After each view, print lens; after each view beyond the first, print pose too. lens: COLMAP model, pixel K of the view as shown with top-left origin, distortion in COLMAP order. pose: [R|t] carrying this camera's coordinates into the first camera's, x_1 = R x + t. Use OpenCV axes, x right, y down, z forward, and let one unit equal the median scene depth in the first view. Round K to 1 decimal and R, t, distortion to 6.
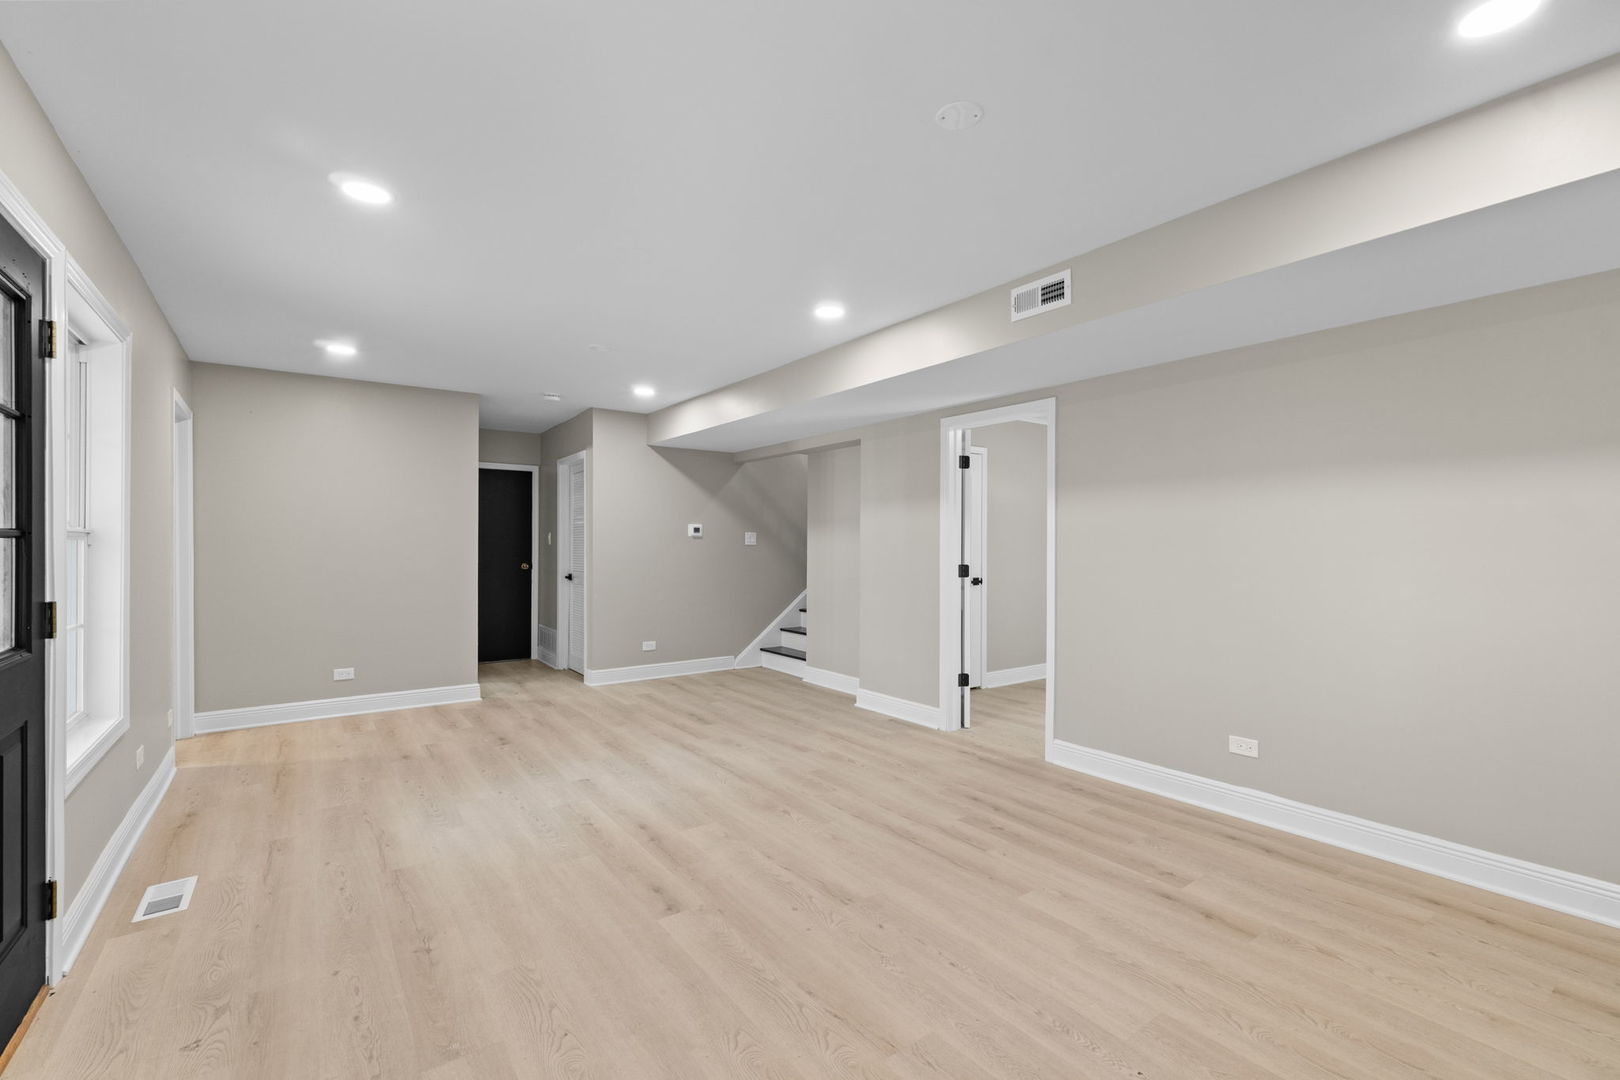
lens RADIAL K [[695.6, 0, 809.1], [0, 695.6, 541.1], [0, 0, 1]] dist [-0.007630, 0.000526]
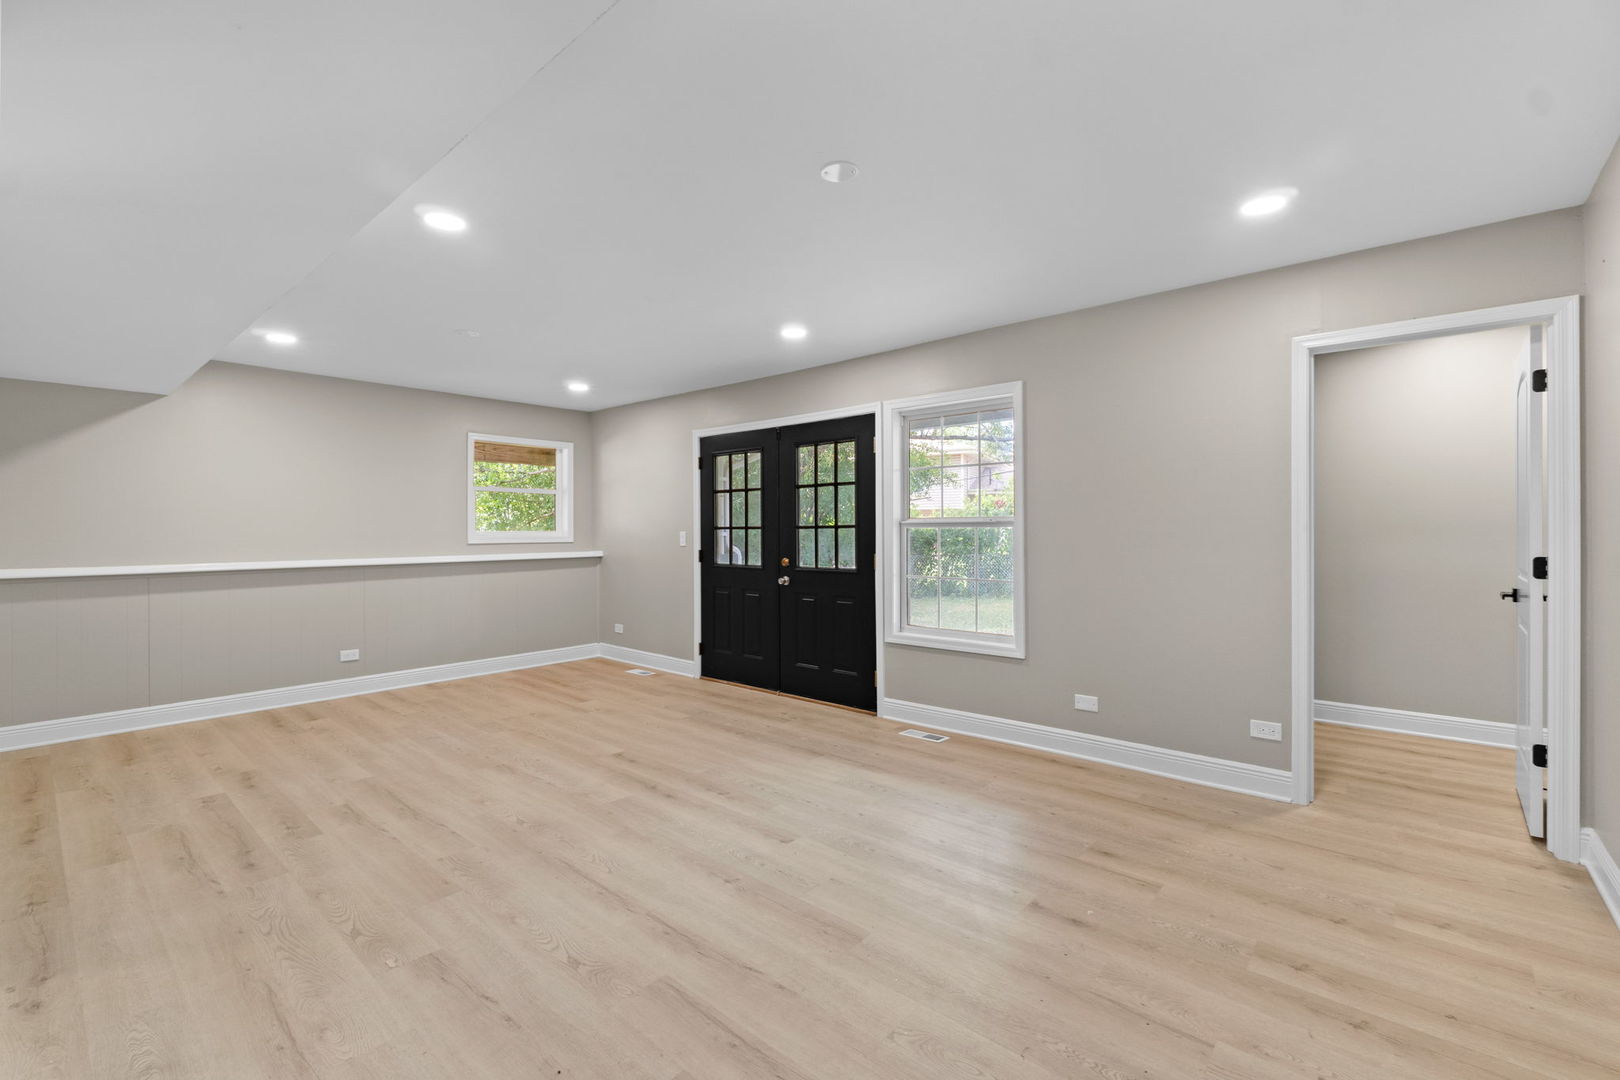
lens RADIAL K [[695.6, 0, 810.4], [0, 695.6, 536.2], [0, 0, 1]] dist [-0.007630, 0.000526]
pose [[-0.975245, 0.003957, -0.221090, -0.220888], [0.003592, 0.999991, 0.002053, 0.012119], [0.221097, 0.001208, -0.975251, 2.125995]]
